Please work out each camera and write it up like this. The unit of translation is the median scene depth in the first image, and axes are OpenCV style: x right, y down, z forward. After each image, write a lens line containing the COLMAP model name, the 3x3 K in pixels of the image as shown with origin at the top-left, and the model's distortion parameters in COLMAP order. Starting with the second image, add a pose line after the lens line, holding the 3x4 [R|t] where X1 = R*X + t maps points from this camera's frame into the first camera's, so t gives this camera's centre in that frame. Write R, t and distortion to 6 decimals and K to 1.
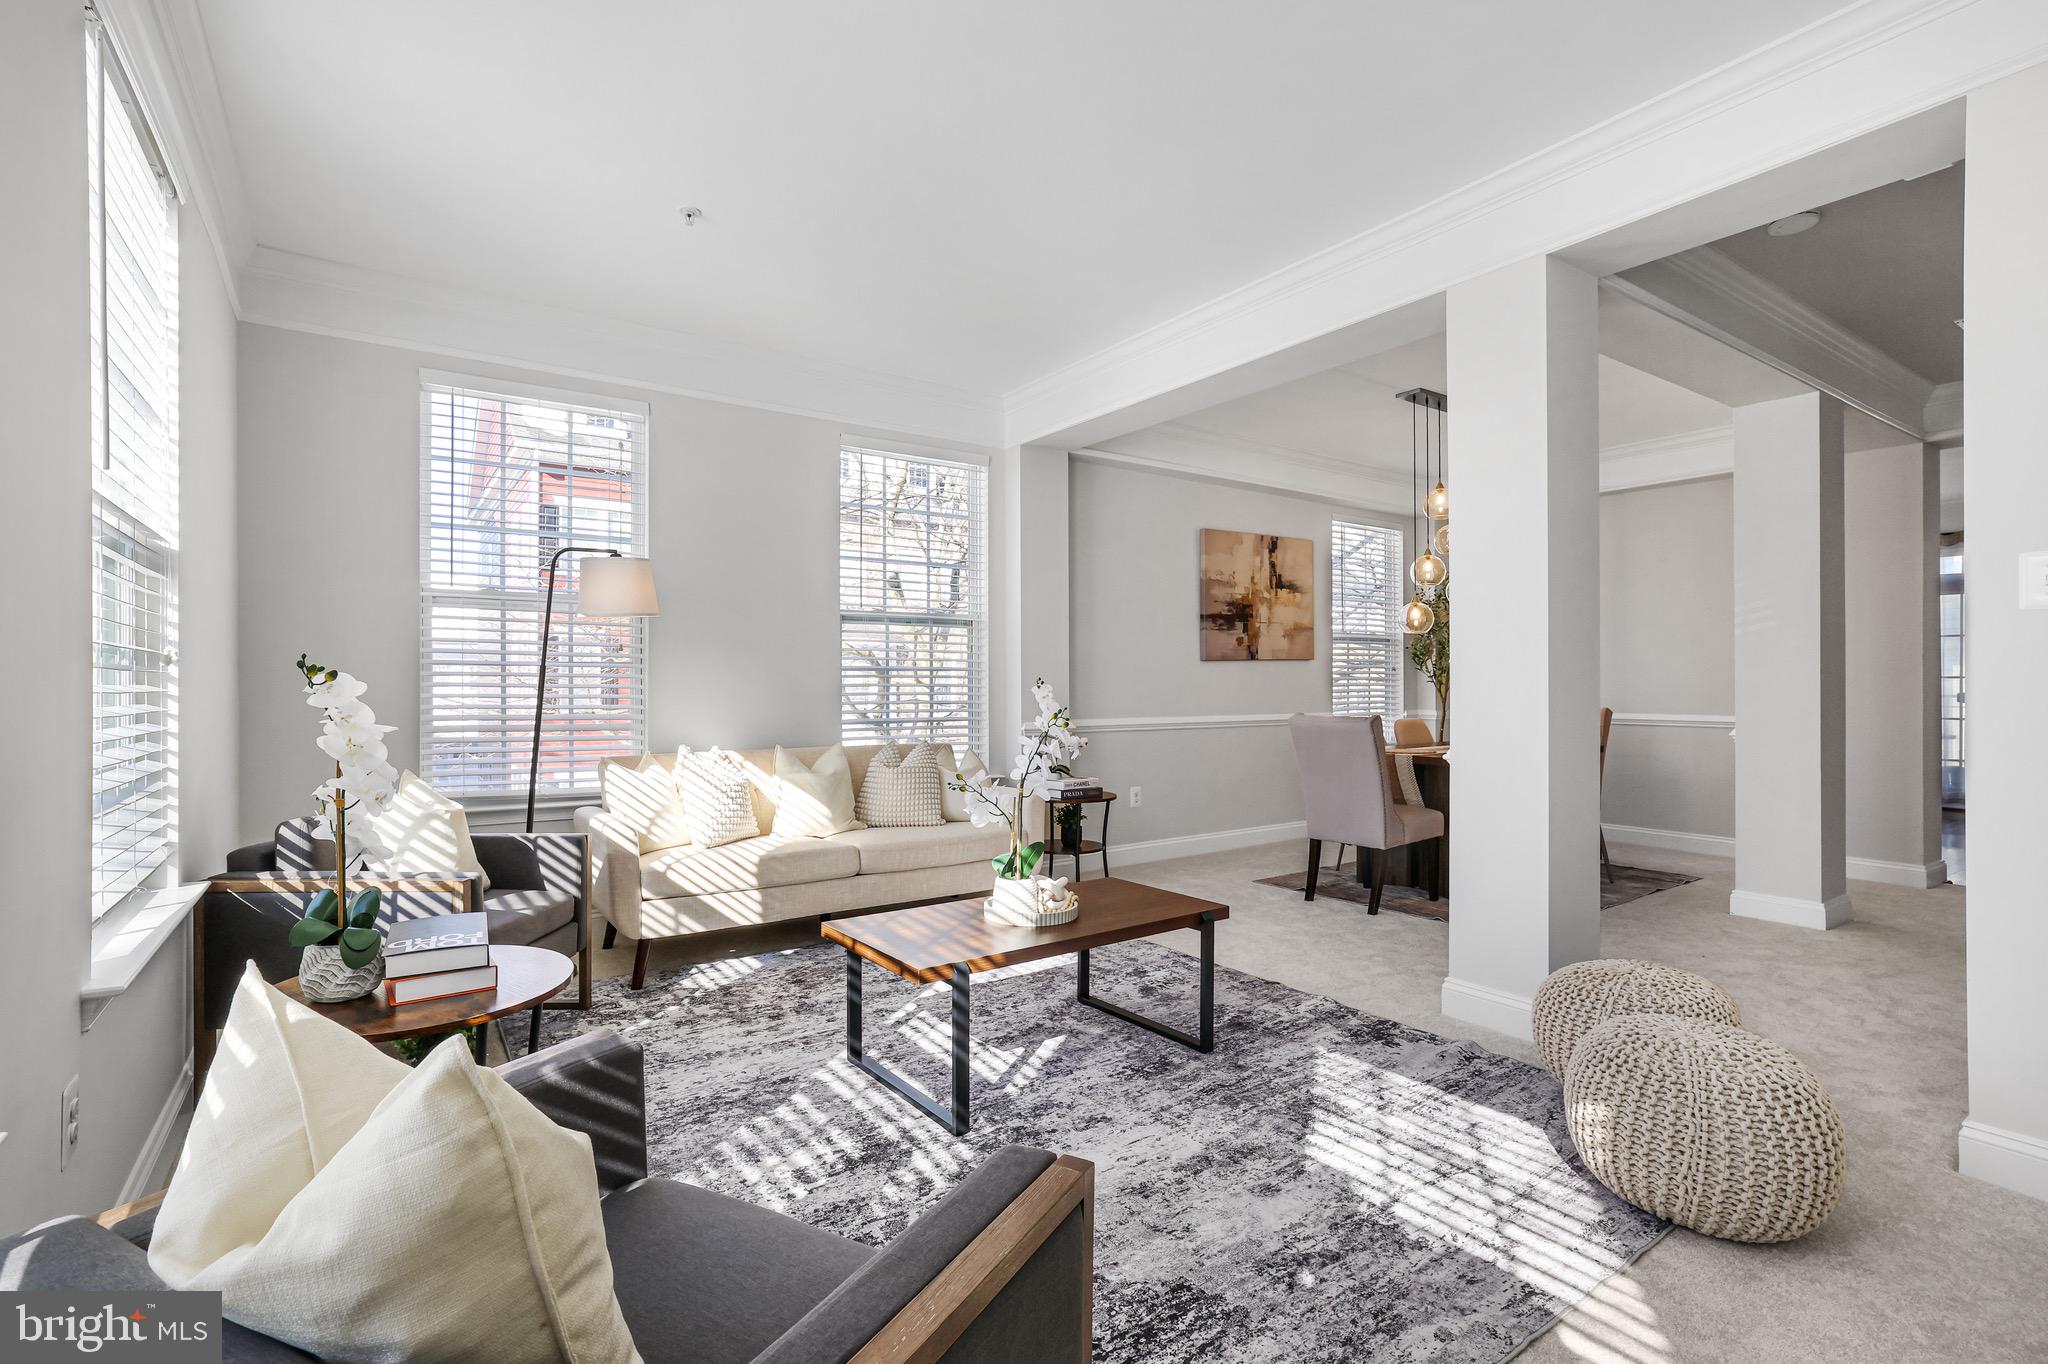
lens RADIAL K [[948.5, 0, 1024.0], [0, 948.5, 682.0], [0, 0, 1]] dist [-0.039894, 0.022020]
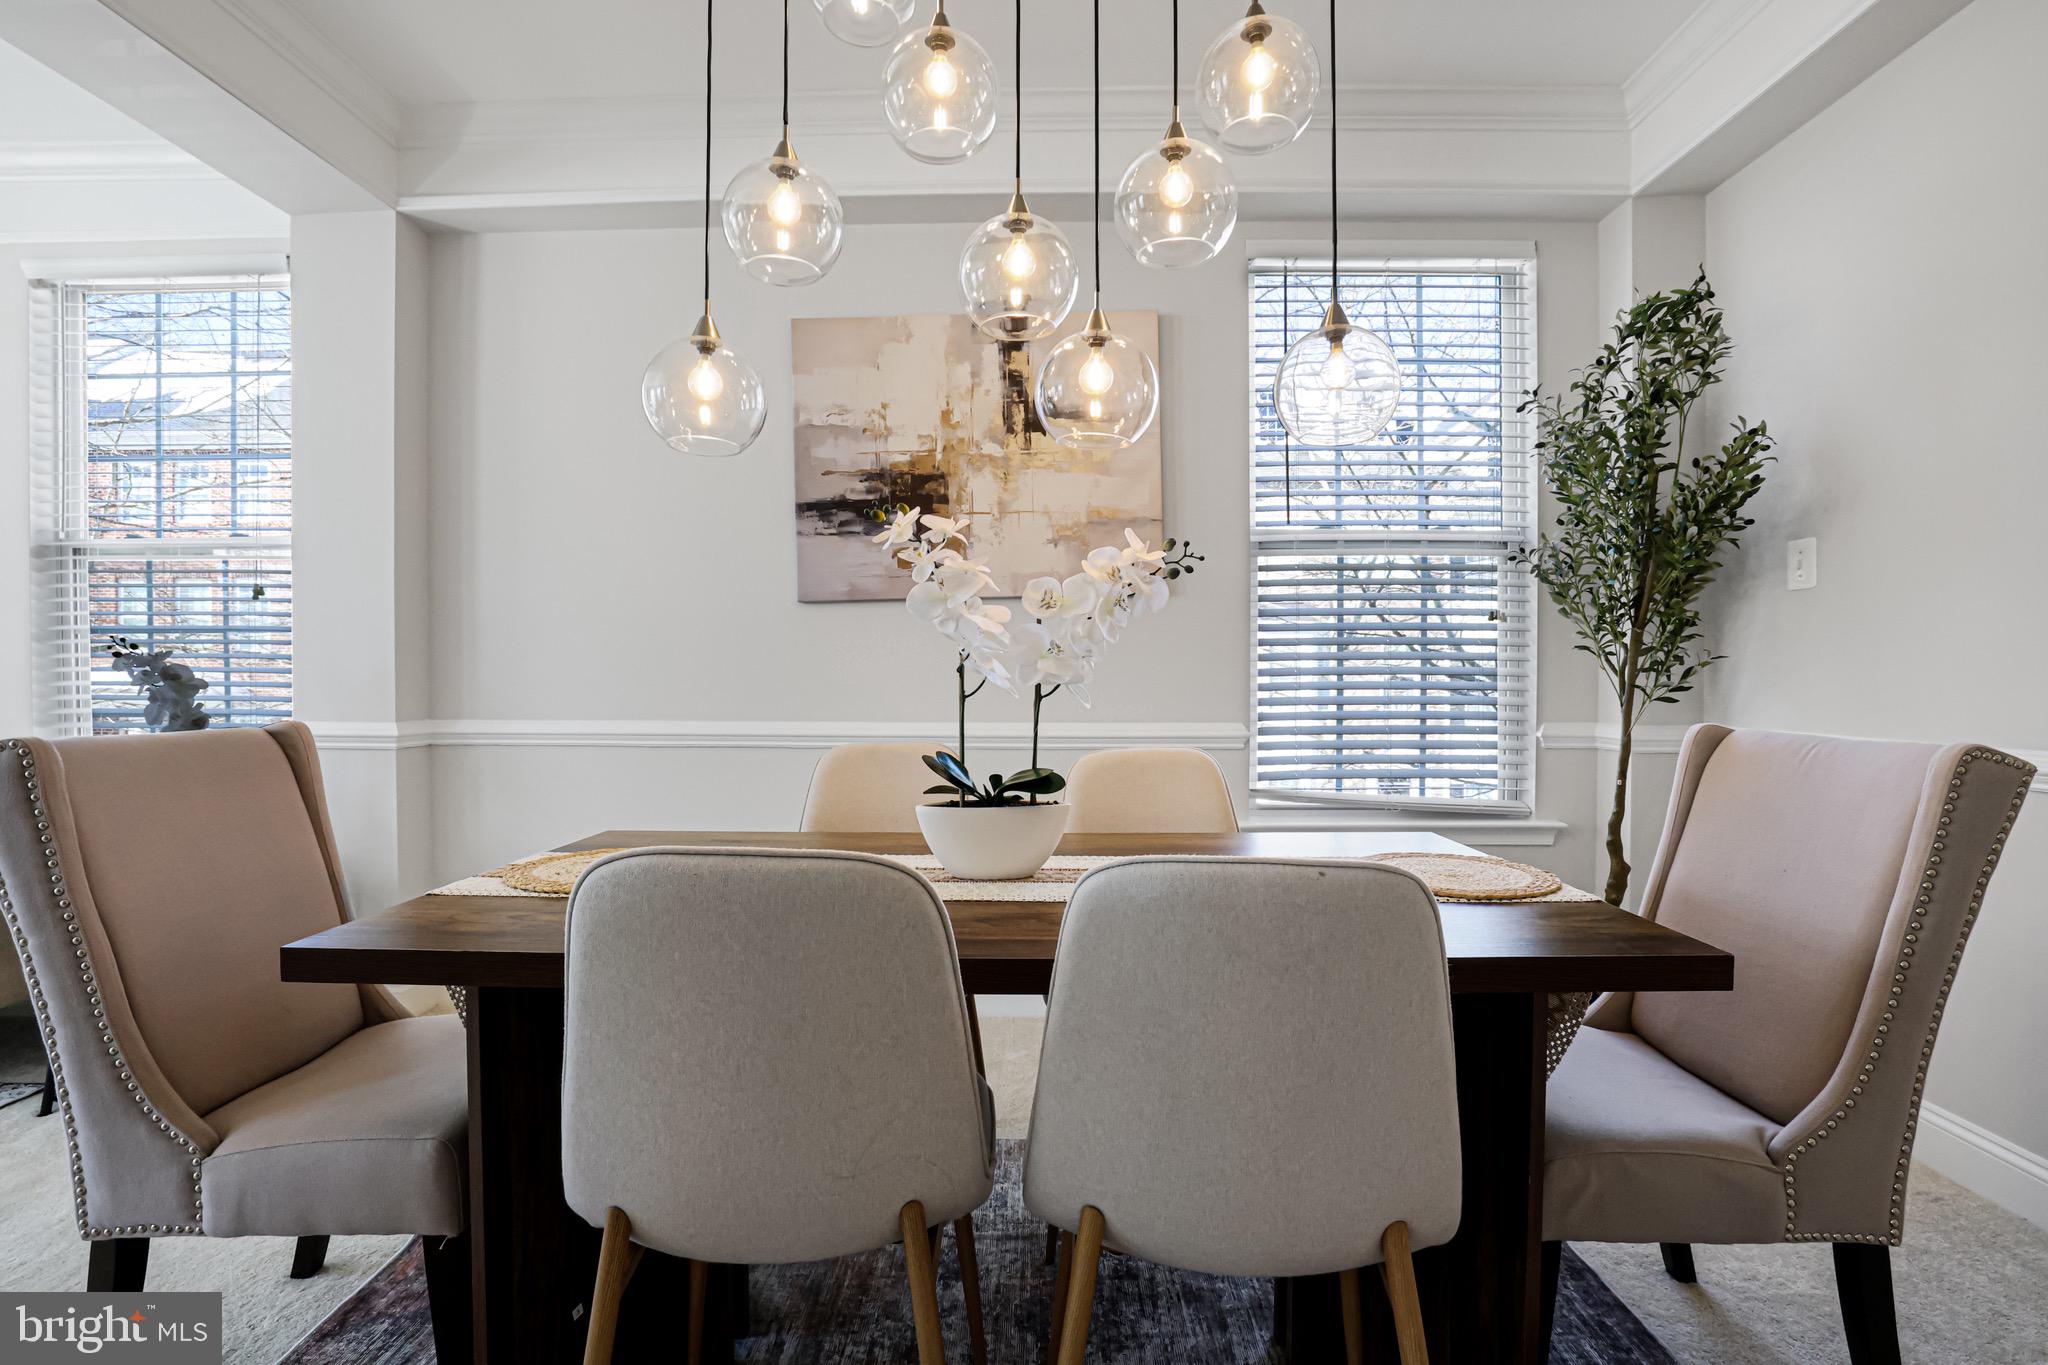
lens RADIAL K [[924.7, 0, 1021.3], [0, 924.7, 686.9], [0, 0, 1]] dist [-0.050166, 0.019447]
pose [[0.804923, 0.013348, -0.593229, 1.076300], [-0.003197, 0.999830, 0.018158, 0.019928], [0.593370, -0.012720, 0.804829, 1.376651]]
